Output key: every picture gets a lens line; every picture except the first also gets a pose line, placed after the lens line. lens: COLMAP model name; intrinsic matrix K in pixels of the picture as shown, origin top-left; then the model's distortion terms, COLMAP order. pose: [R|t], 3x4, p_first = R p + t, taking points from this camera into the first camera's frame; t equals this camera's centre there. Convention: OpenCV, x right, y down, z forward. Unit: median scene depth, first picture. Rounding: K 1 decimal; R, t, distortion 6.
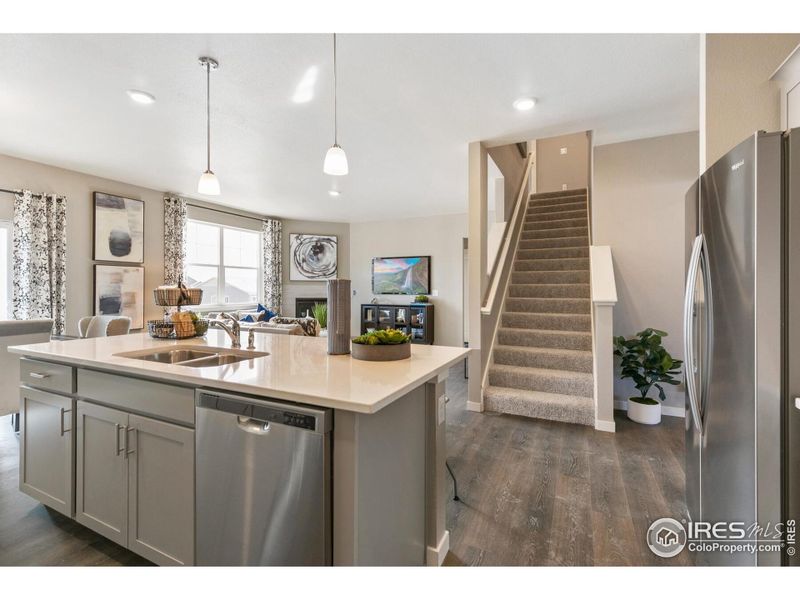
lens RADIAL K [[365.4, 0, 405.7], [0, 365.4, 289.4], [0, 0, 1]] dist [0.012782, 0.000351]
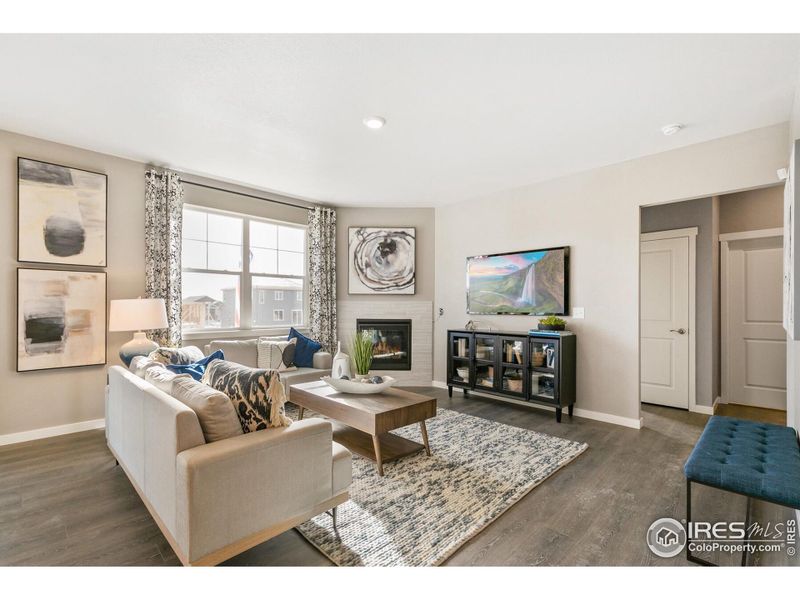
lens RADIAL K [[365.4, 0, 399.8], [0, 365.4, 310.9], [0, 0, 1]] dist [0.012782, 0.000351]
pose [[0.940320, 0.001647, -0.340288, 0.015804], [0.000545, 0.999980, 0.006347, 0.003713], [0.340291, -0.006154, 0.940300, 0.396283]]
